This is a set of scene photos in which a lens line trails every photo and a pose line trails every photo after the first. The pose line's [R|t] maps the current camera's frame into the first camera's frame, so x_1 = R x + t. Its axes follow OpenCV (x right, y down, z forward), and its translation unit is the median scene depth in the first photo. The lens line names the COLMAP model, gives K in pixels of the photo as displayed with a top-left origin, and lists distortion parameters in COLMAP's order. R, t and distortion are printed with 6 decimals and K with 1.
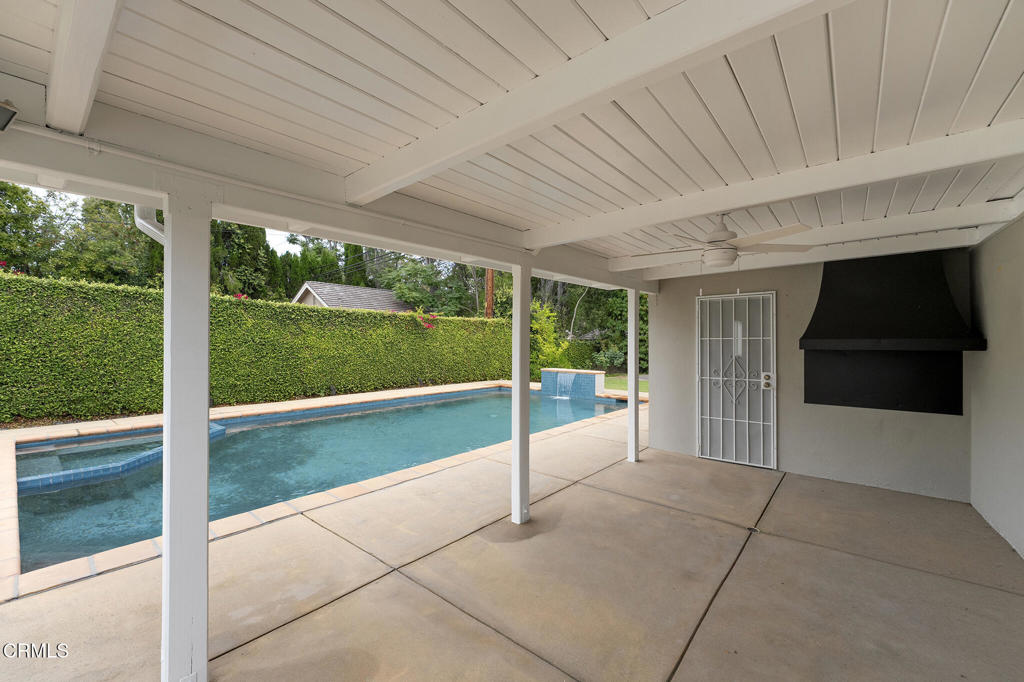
lens RADIAL K [[412.7, 0, 515.1], [0, 412.7, 337.2], [0, 0, 1]] dist [-0.000419, -0.000058]
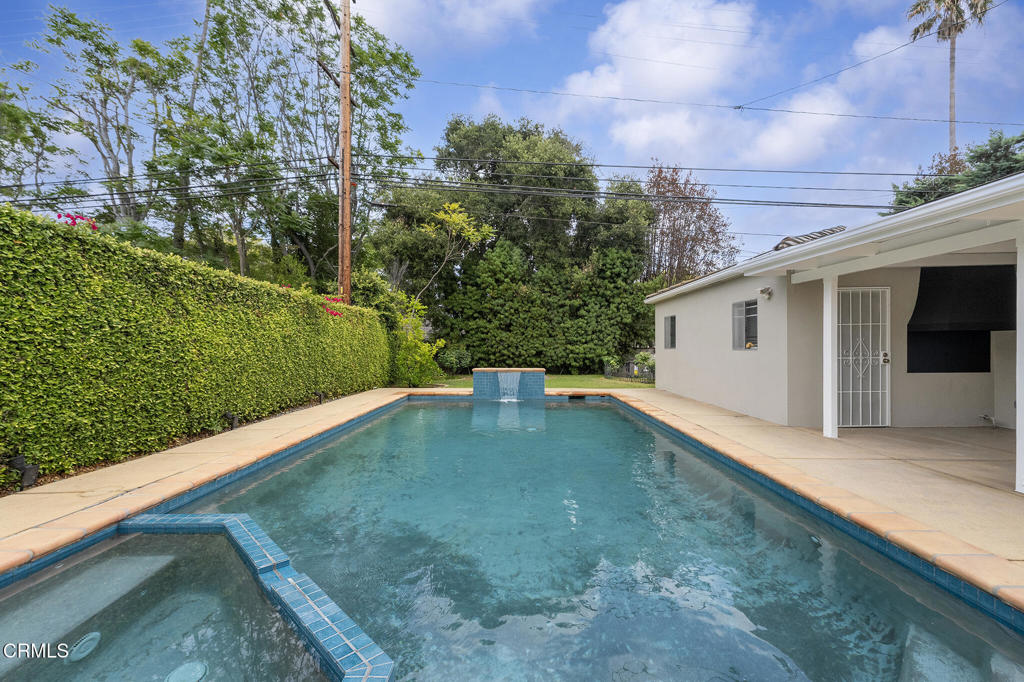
lens RADIAL K [[433.0, 0, 509.5], [0, 433.0, 345.9], [0, 0, 1]] dist [0.001383, 0.000114]
pose [[0.781847, -0.008421, 0.623413, -0.579693], [0.002568, 0.999944, 0.010288, 0.027894], [-0.623465, -0.006443, 0.781825, 0.352120]]
